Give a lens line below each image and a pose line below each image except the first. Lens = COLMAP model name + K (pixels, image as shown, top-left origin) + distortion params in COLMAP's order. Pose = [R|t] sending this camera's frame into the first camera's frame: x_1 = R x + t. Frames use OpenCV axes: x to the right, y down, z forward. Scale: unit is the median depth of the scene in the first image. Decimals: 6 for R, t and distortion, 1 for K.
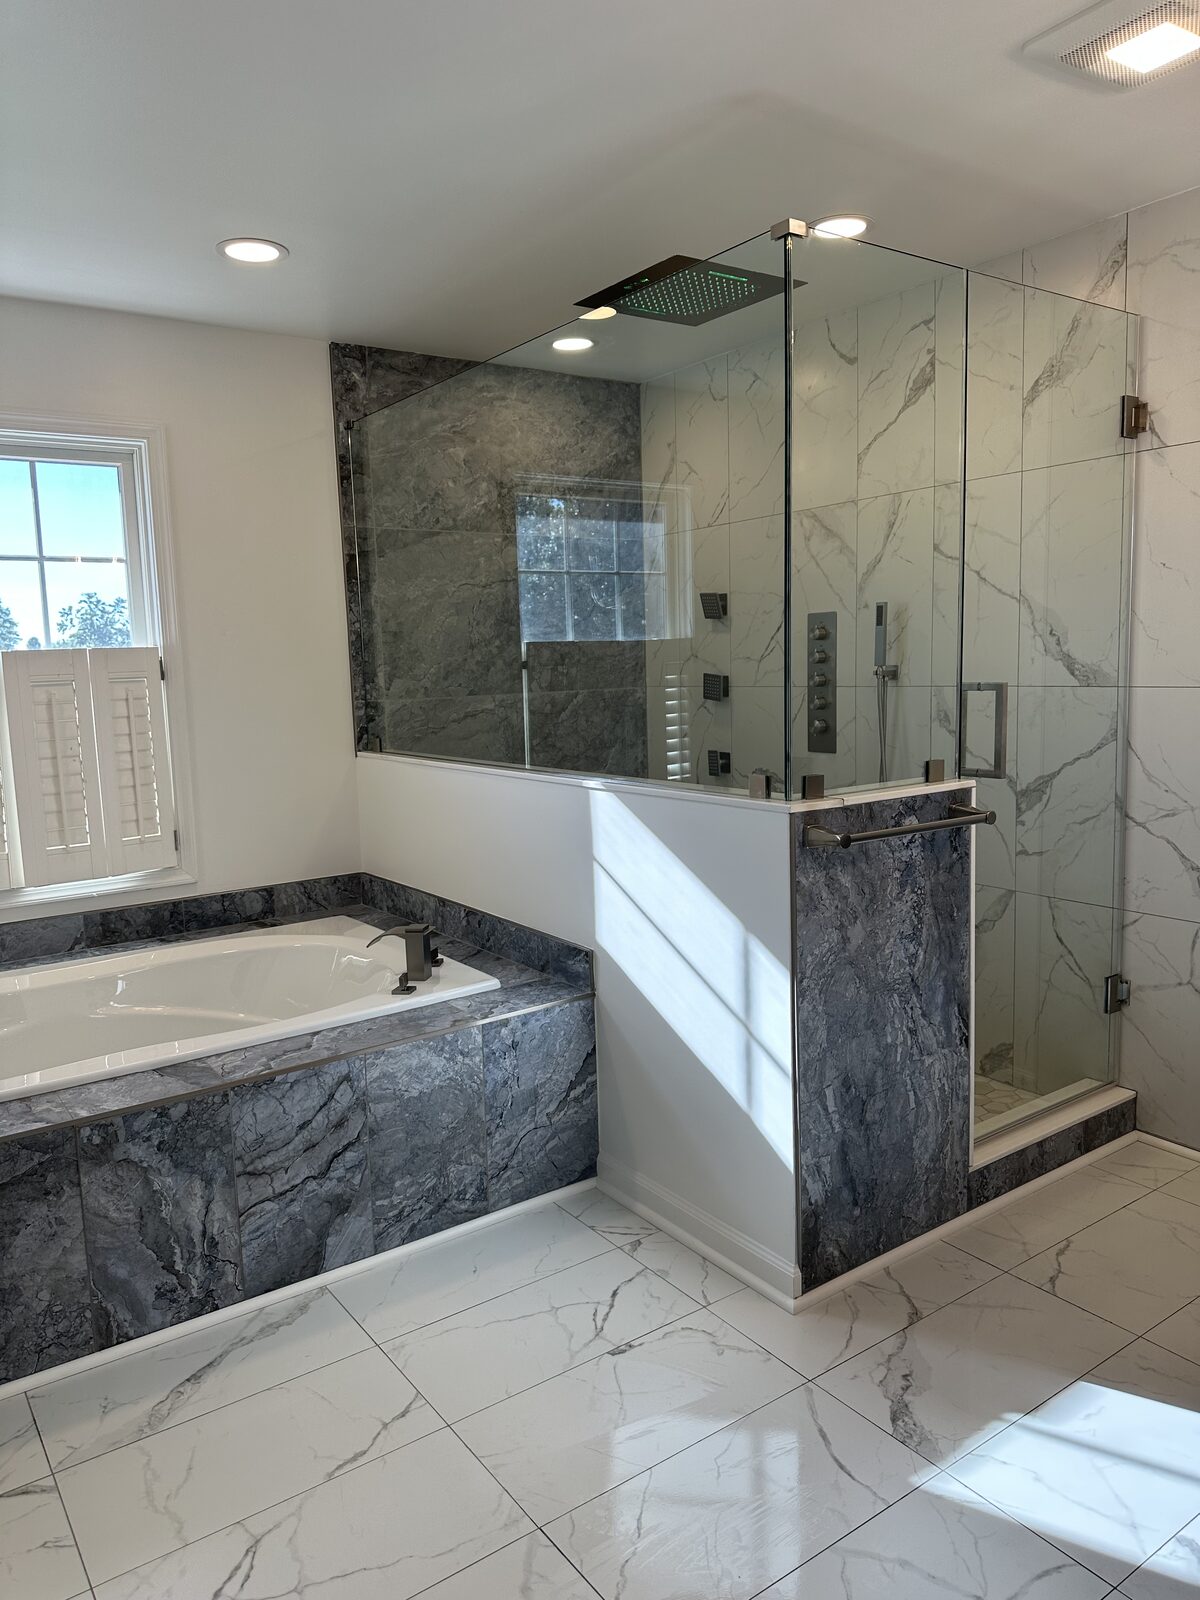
lens RADIAL K [[1135.5, 0, 586.3], [0, 1135.5, 803.1], [0, 0, 1]] dist [0.061391, -0.087104]
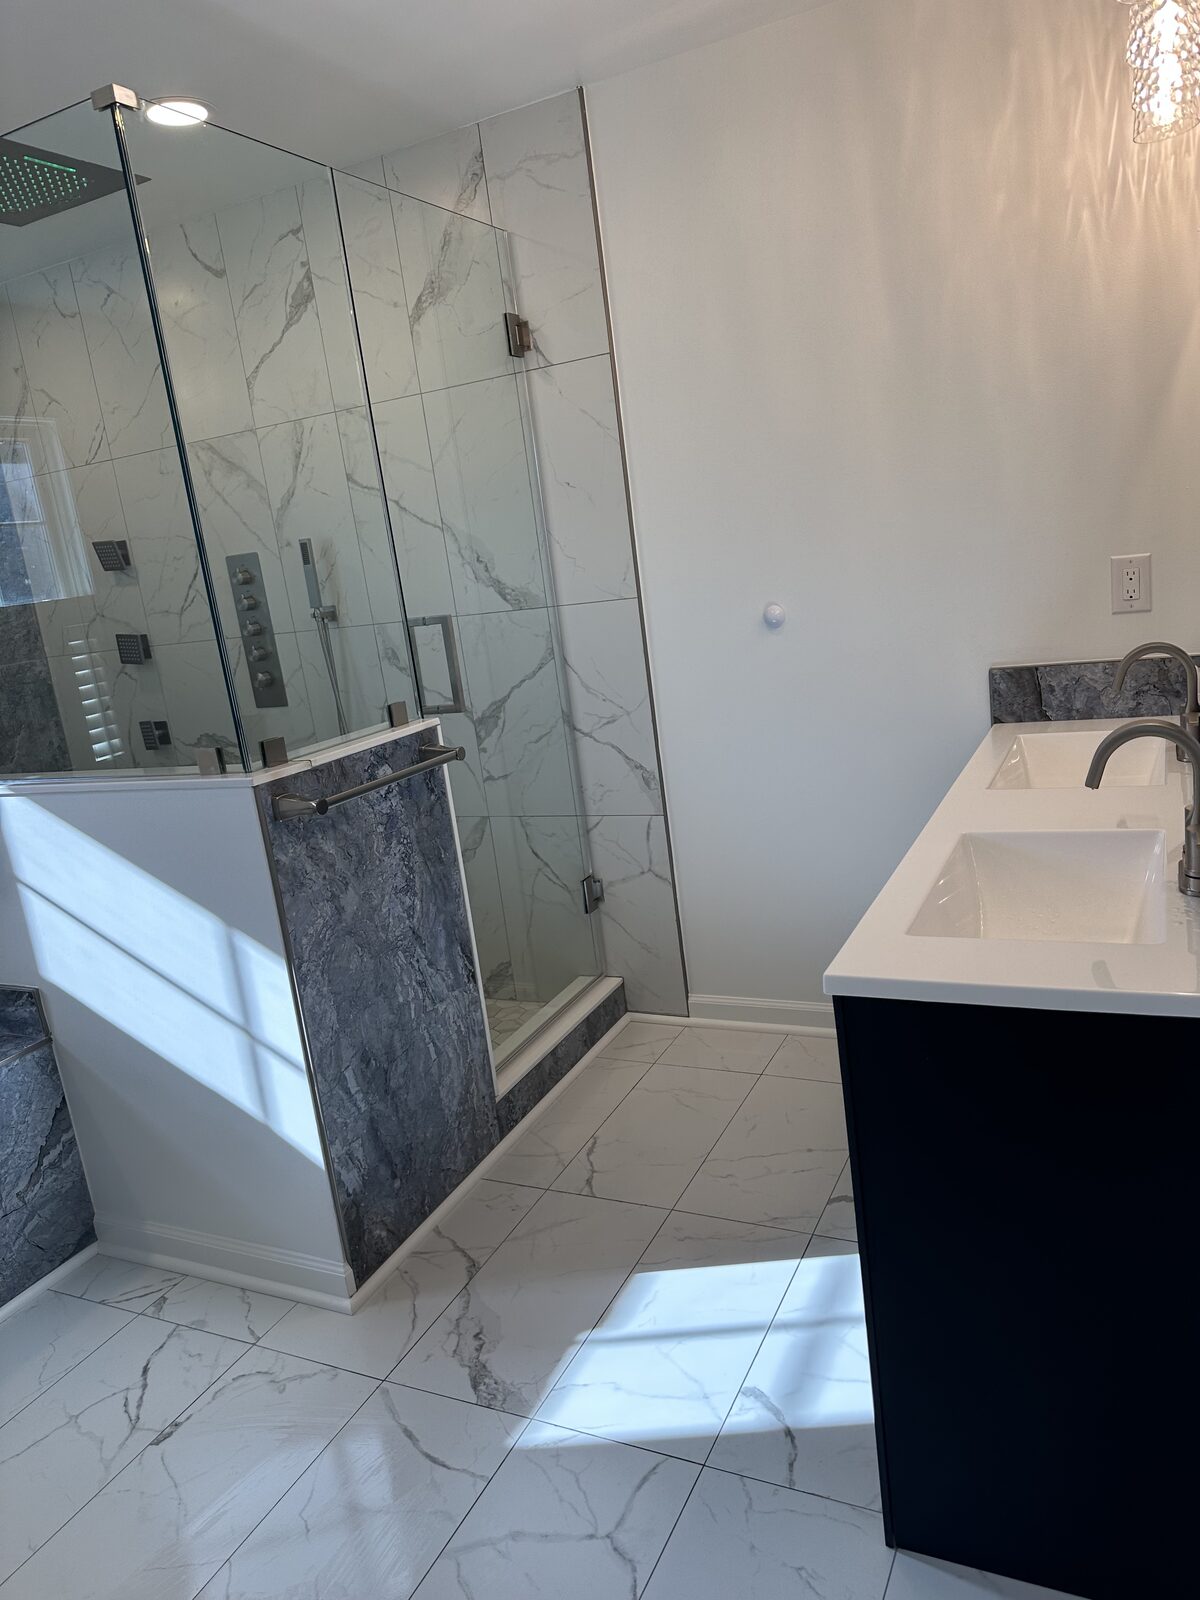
lens RADIAL K [[1135.5, 0, 618.6], [0, 1135.5, 807.3], [0, 0, 1]] dist [0.061391, -0.087104]
pose [[0.867225, -0.185815, 0.461945, 0.010401], [0.158205, 0.982510, 0.098205, -0.013709], [-0.472114, -0.012084, 0.881455, 0.059646]]
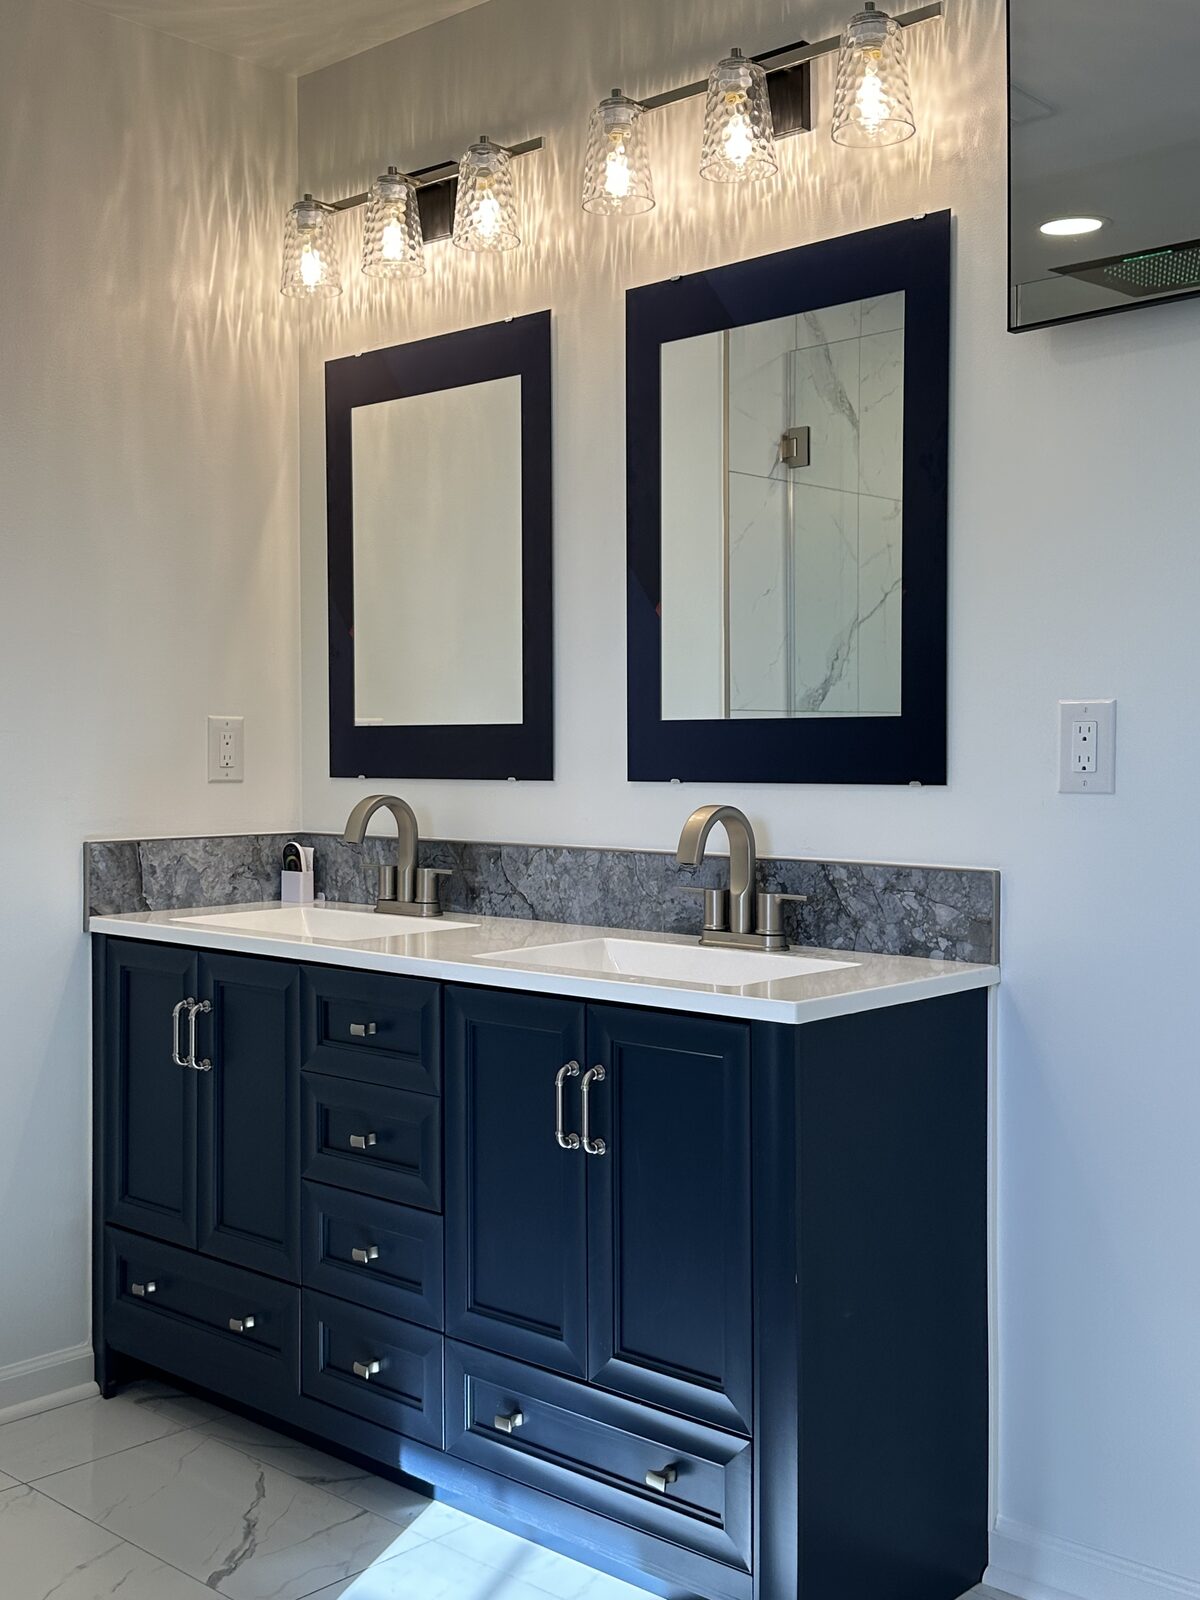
lens RADIAL K [[1717.6, 0, 584.2], [0, 1717.6, 806.1], [0, 0, 1]] dist [0.007078, 0.000000]
pose [[-0.224982, 0.005824, 0.974346, -0.342787], [0.129719, 0.991260, 0.024028, 0.005768], [-0.965689, 0.131797, -0.223771, 0.636326]]
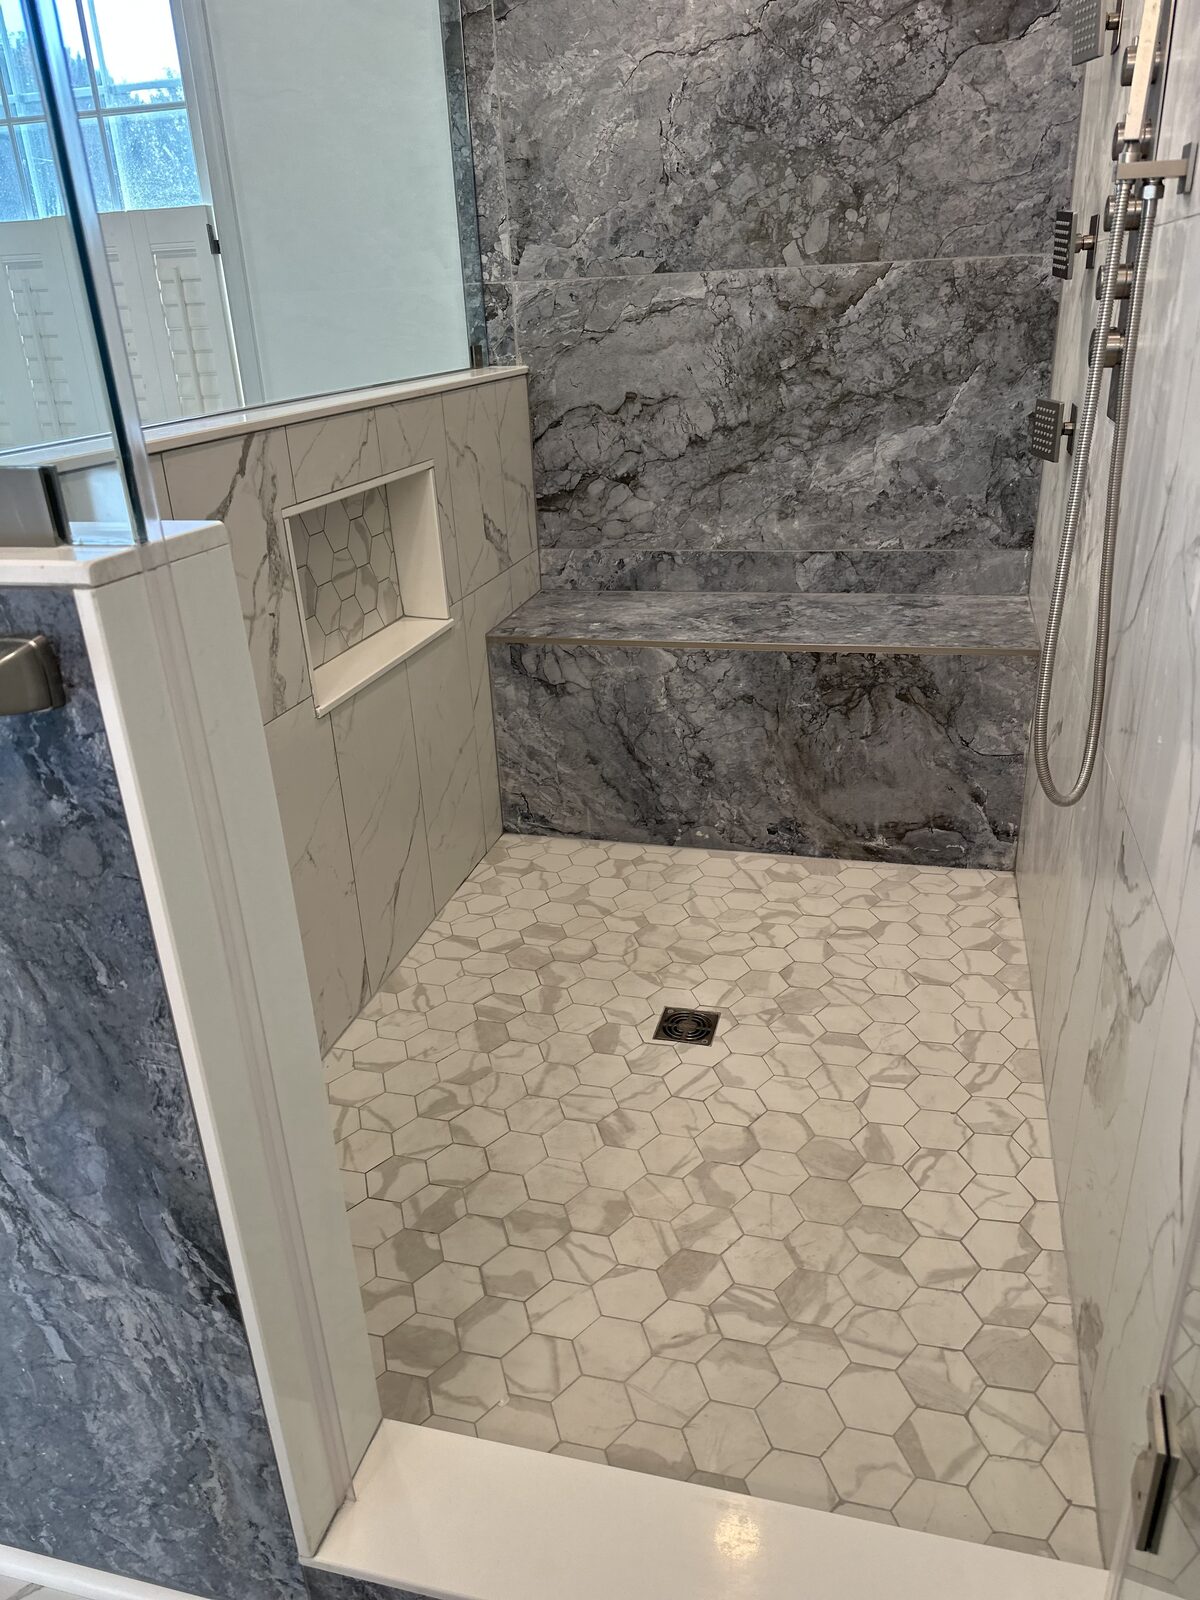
lens RADIAL K [[1135.5, 0, 599.2], [0, 1135.5, 795.8], [0, 0, 1]] dist [0.061391, -0.087104]
pose [[0.627515, 0.312462, -0.713156, 0.524123], [-0.074745, 0.935887, 0.344280, -0.059229], [0.775008, -0.162736, 0.610639, 0.778606]]
